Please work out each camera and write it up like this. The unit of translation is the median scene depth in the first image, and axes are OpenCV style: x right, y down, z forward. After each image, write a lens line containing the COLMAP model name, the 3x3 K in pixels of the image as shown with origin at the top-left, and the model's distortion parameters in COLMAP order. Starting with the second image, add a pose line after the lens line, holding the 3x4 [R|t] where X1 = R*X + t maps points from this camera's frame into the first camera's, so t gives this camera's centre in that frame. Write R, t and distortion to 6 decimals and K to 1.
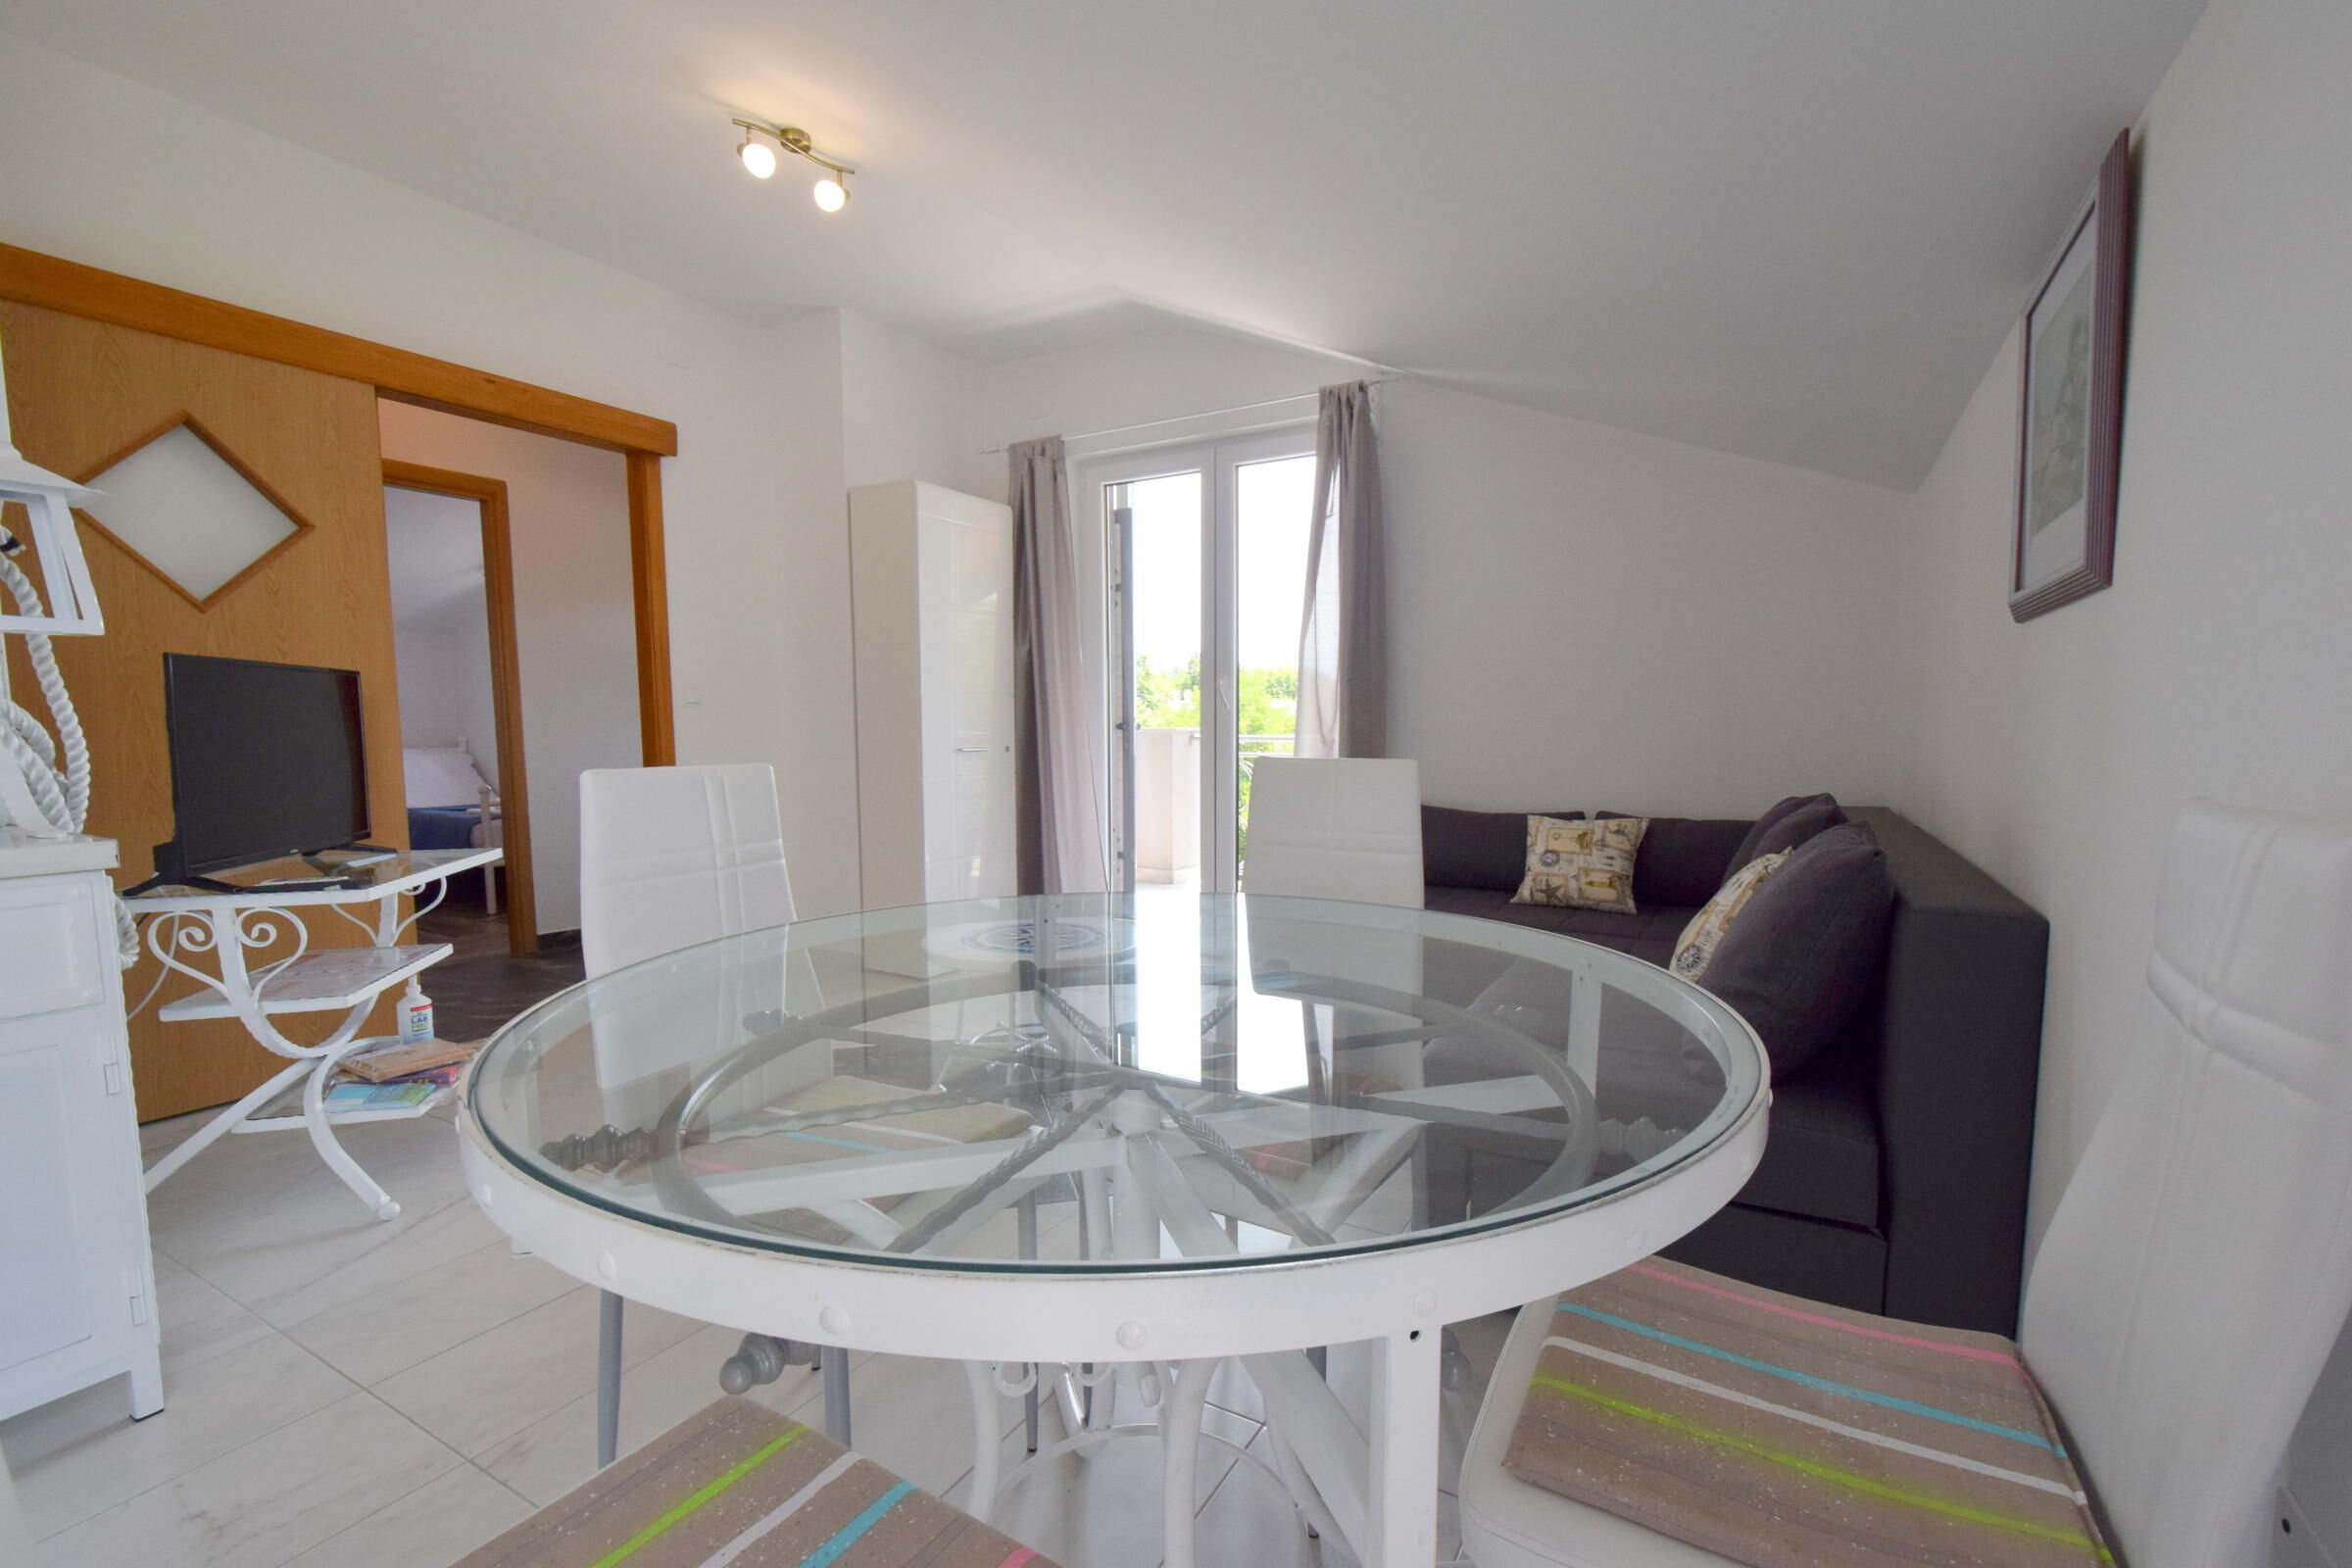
lens RADIAL K [[1031.6, 0, 1180.0], [0, 1031.6, 820.5], [0, 0, 1]] dist [0.001971, -0.000915]
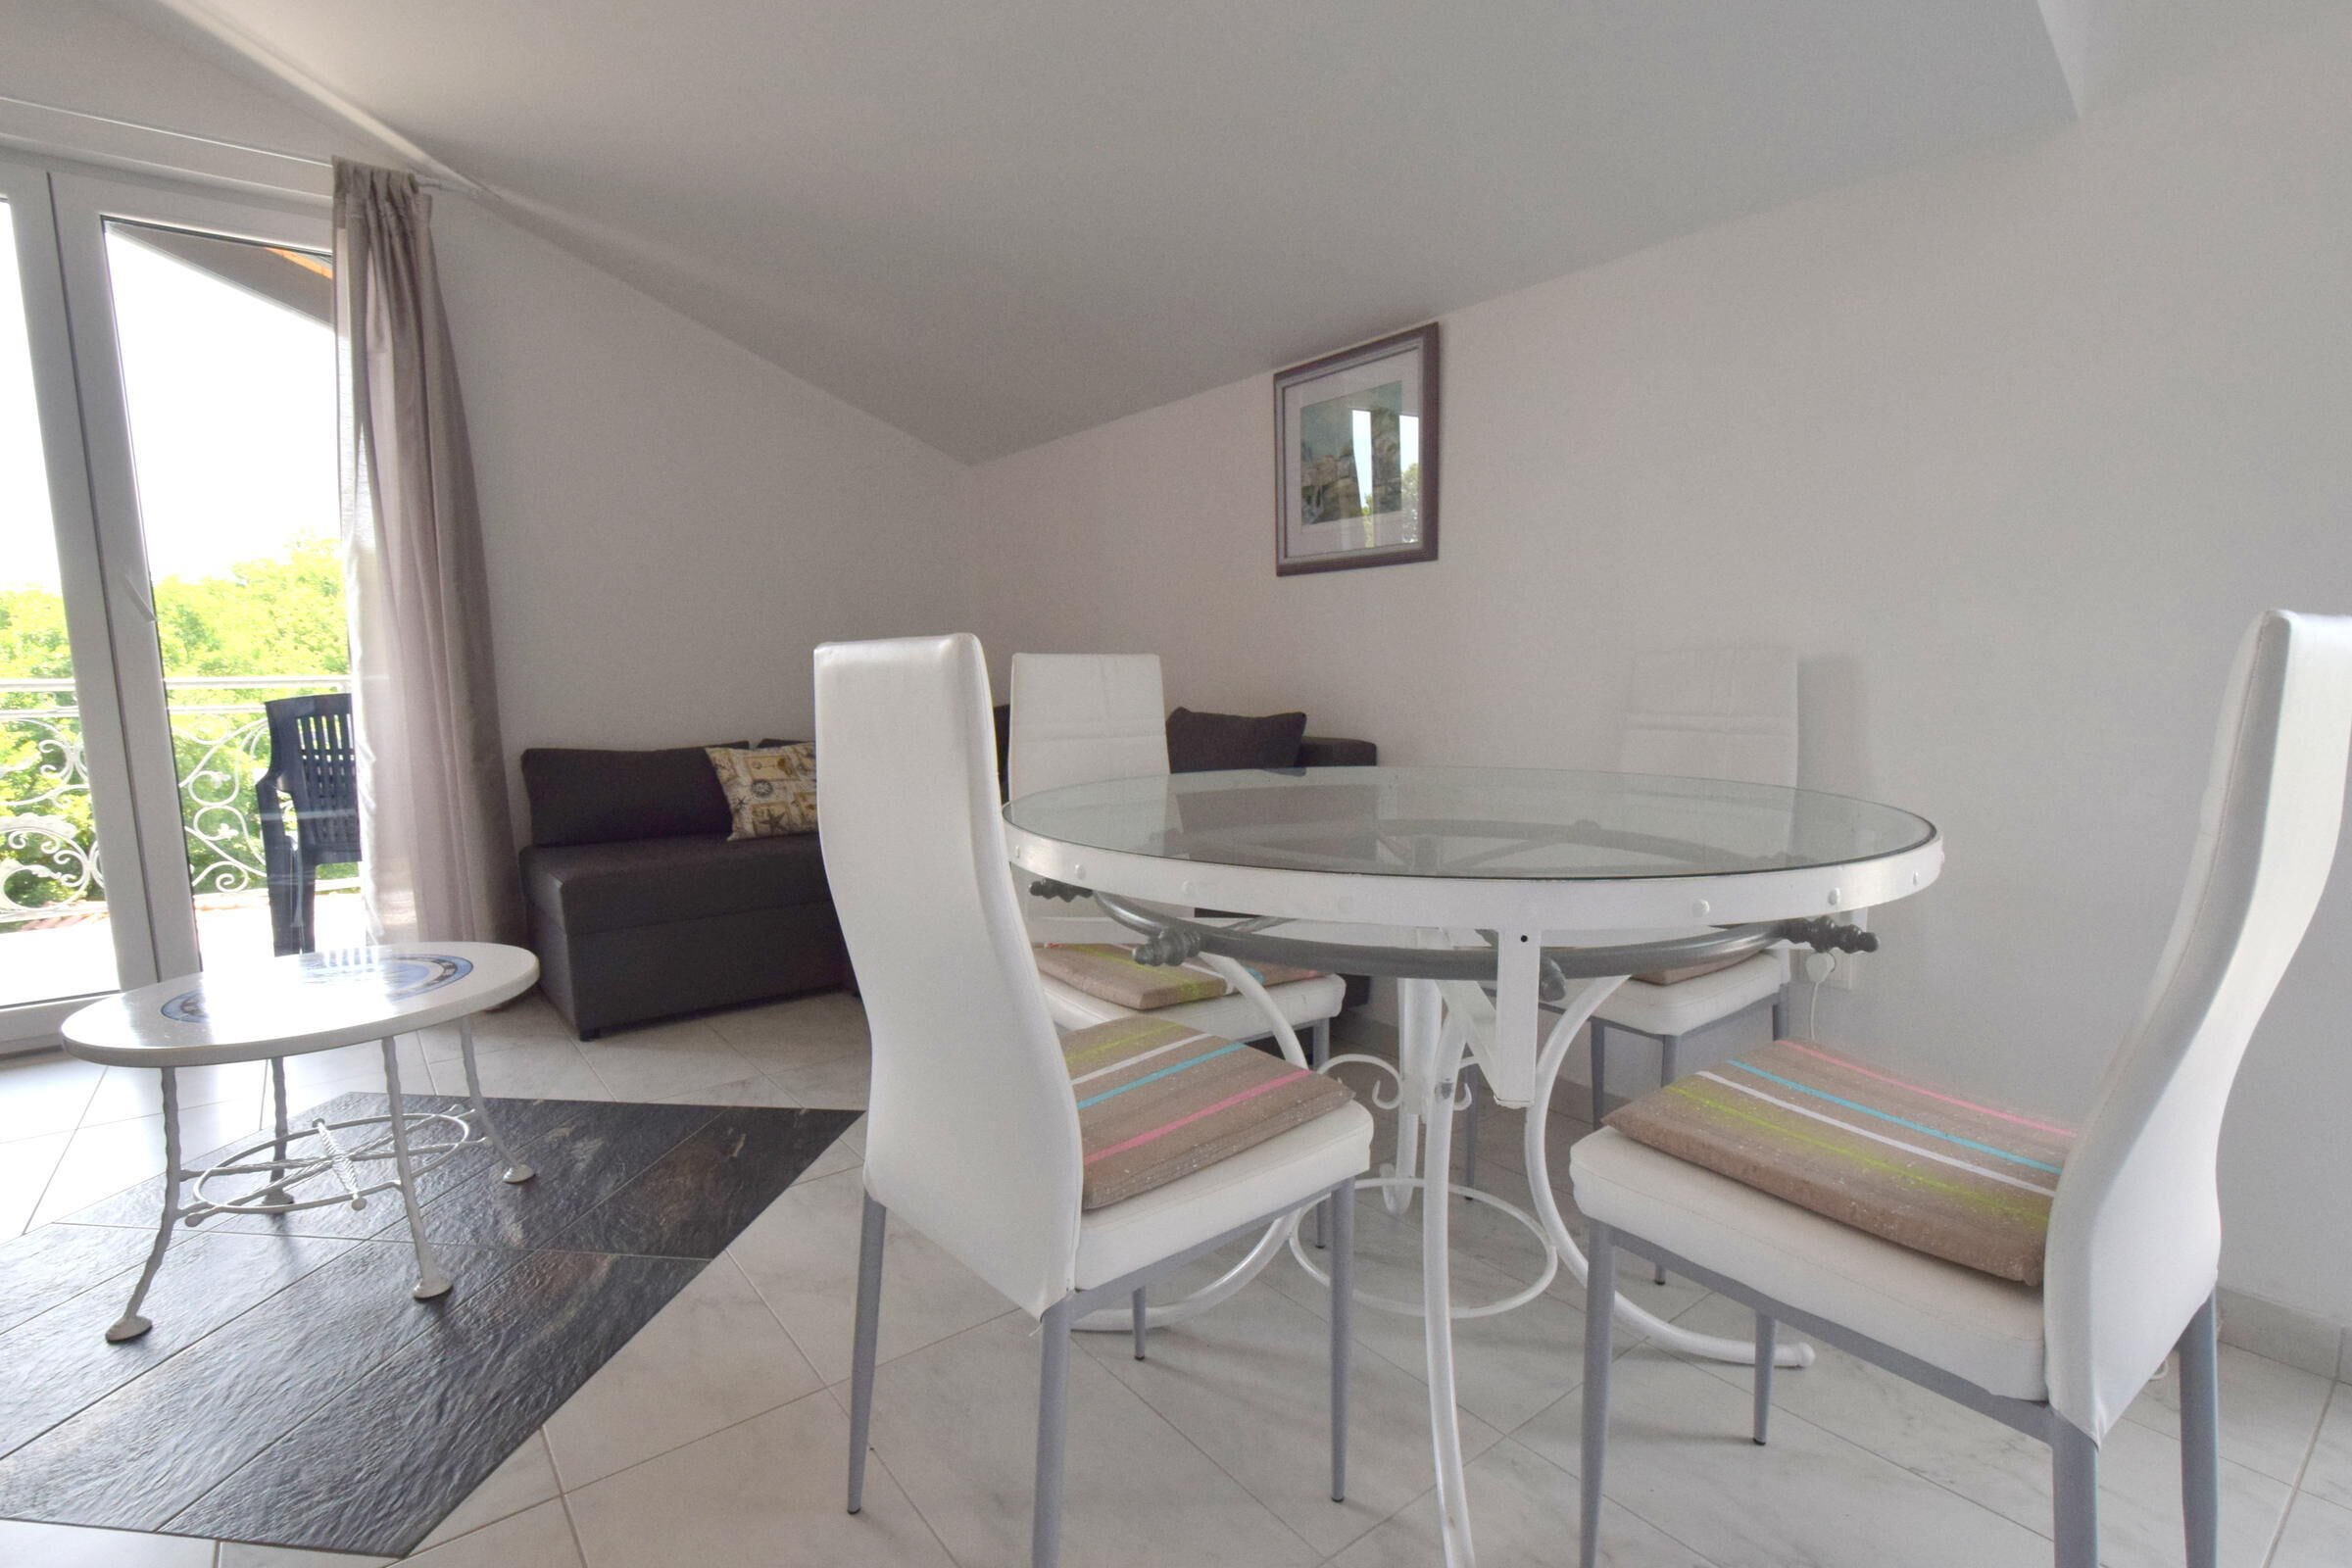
lens RADIAL K [[1120.8, 0, 1168.8], [0, 1120.8, 839.3], [0, 0, 1]] dist [0.000203, 0.000026]
pose [[0.373007, -0.145601, 0.916333, -0.684897], [0.097632, 0.988287, 0.117292, -0.003204], [-0.922678, 0.045713, 0.382853, 0.362075]]
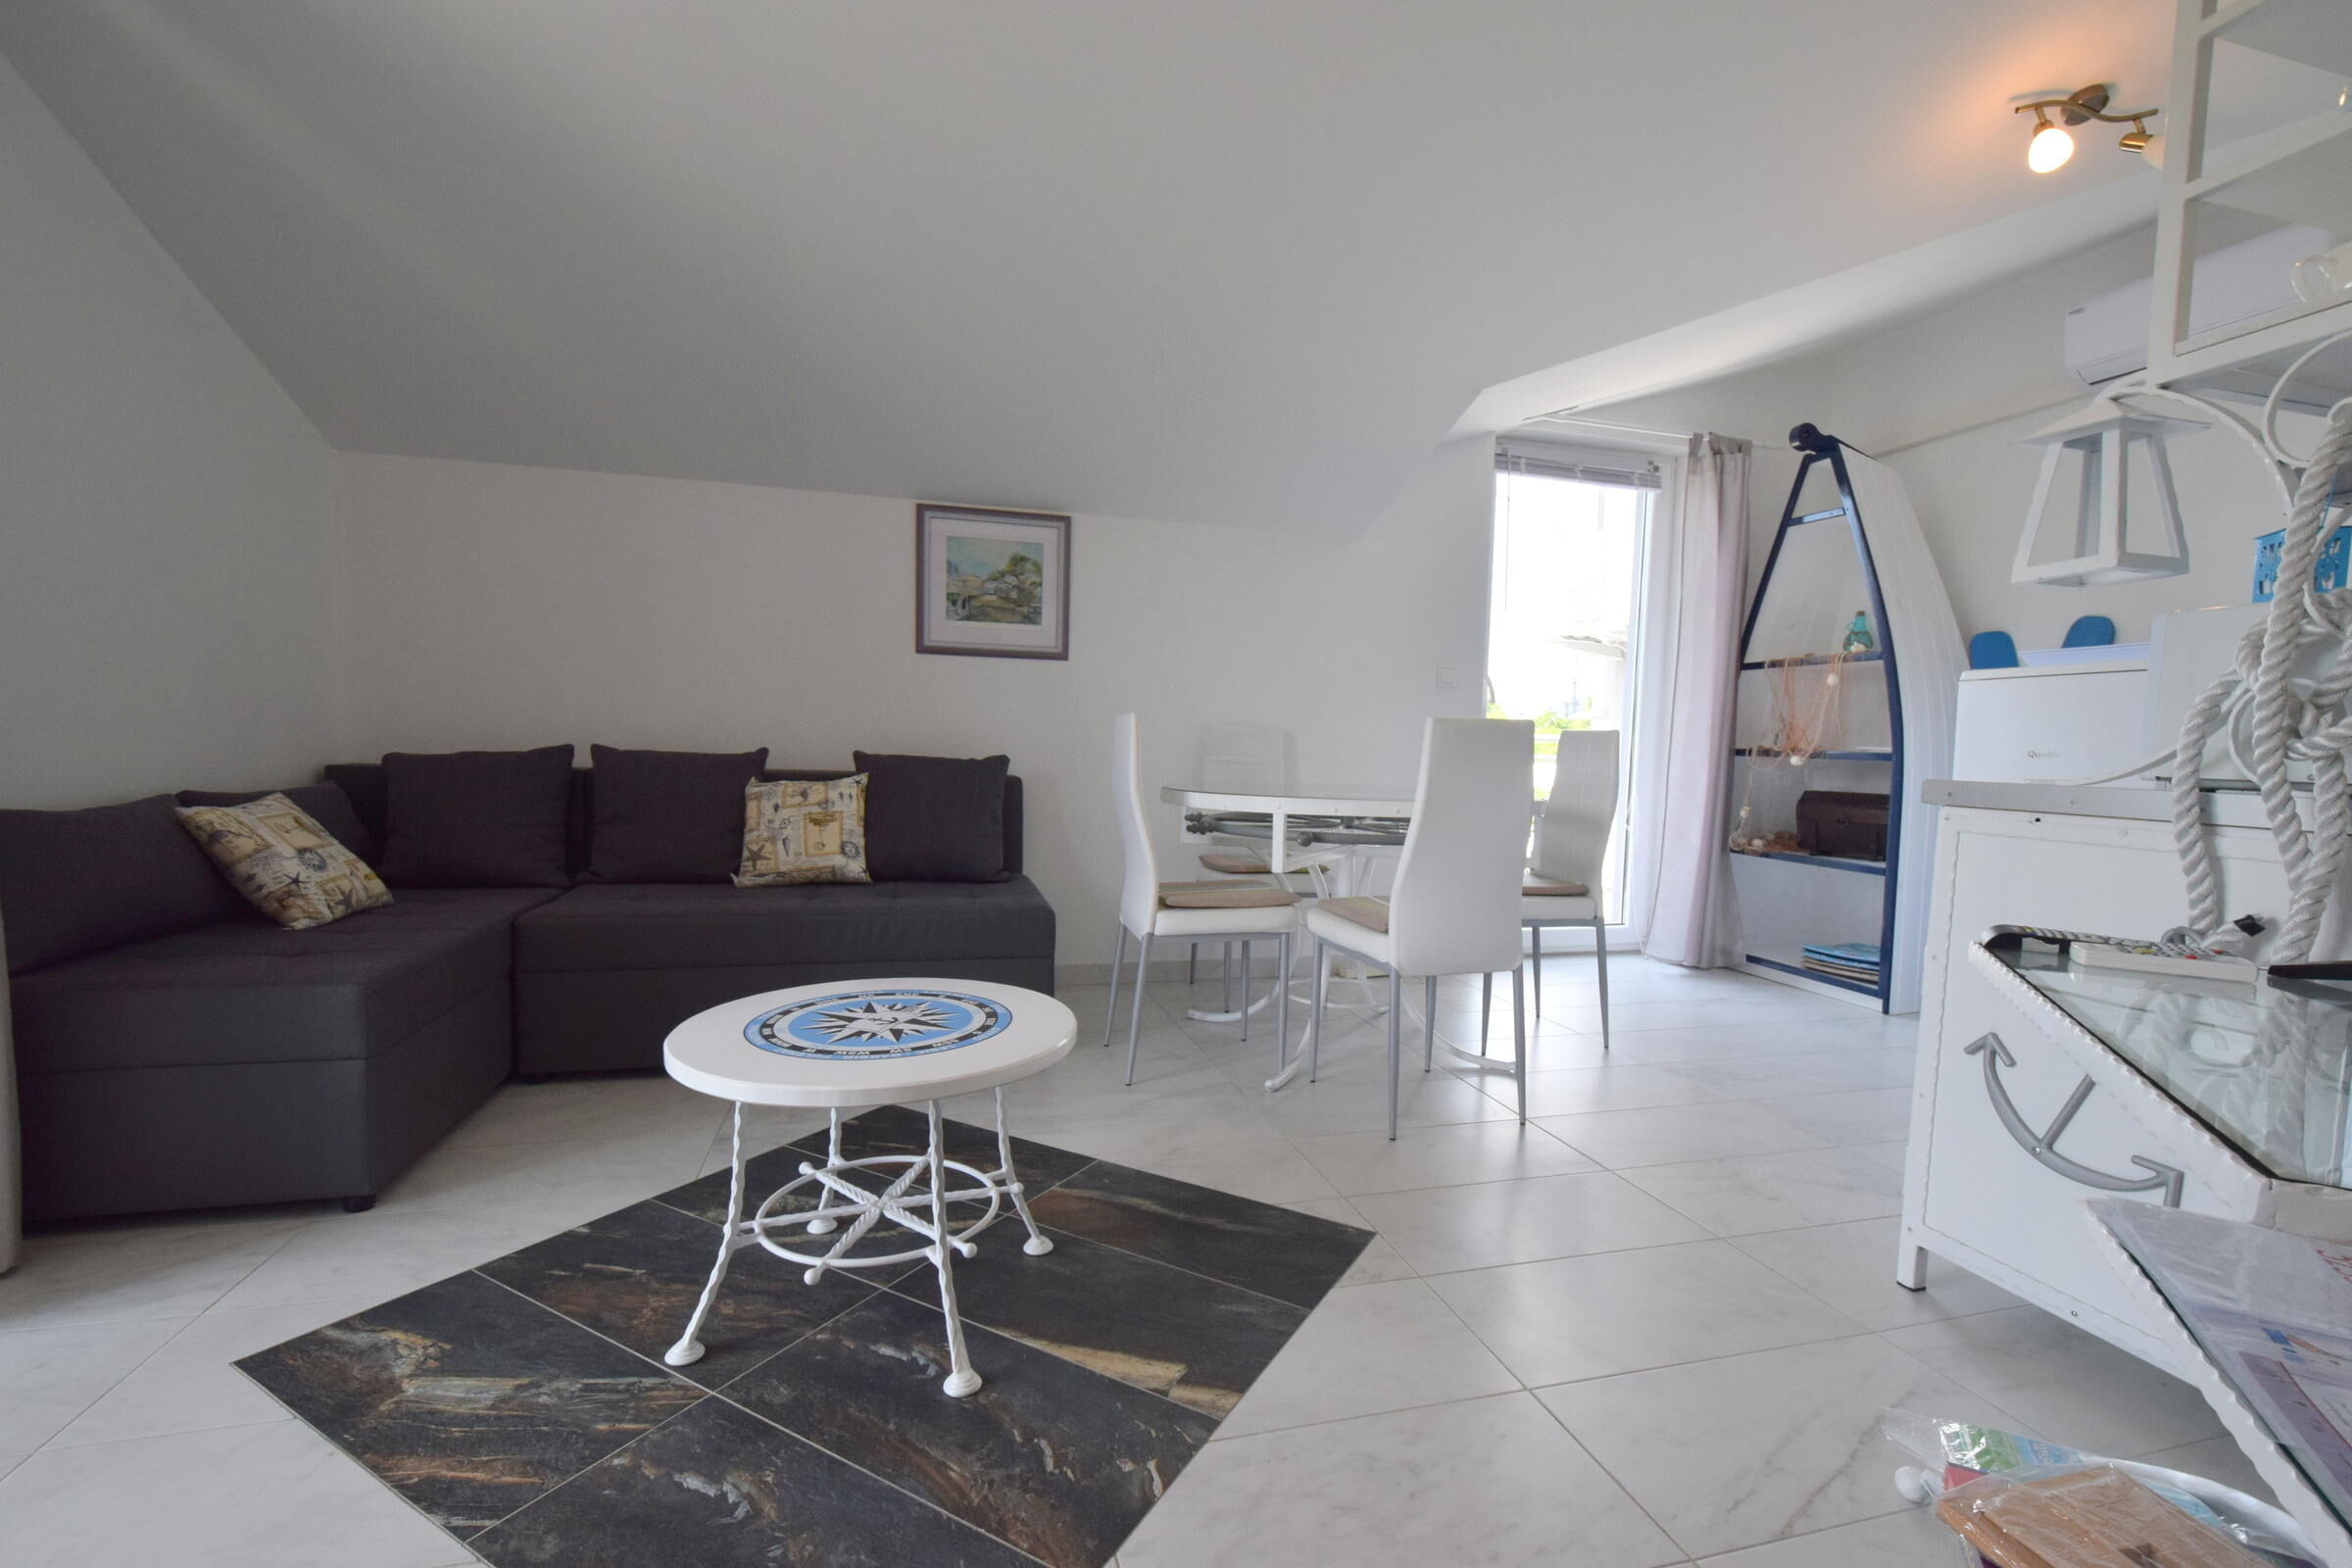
lens RADIAL K [[1033.5, 0, 1186.9], [0, 1033.5, 826.0], [0, 0, 1]] dist [-0.001056, -0.005175]
pose [[-0.713433, -0.074928, 0.696706, -0.824509], [0.040158, 0.988261, 0.147406, -0.093158], [-0.699572, 0.133142, -0.702049, 1.575907]]
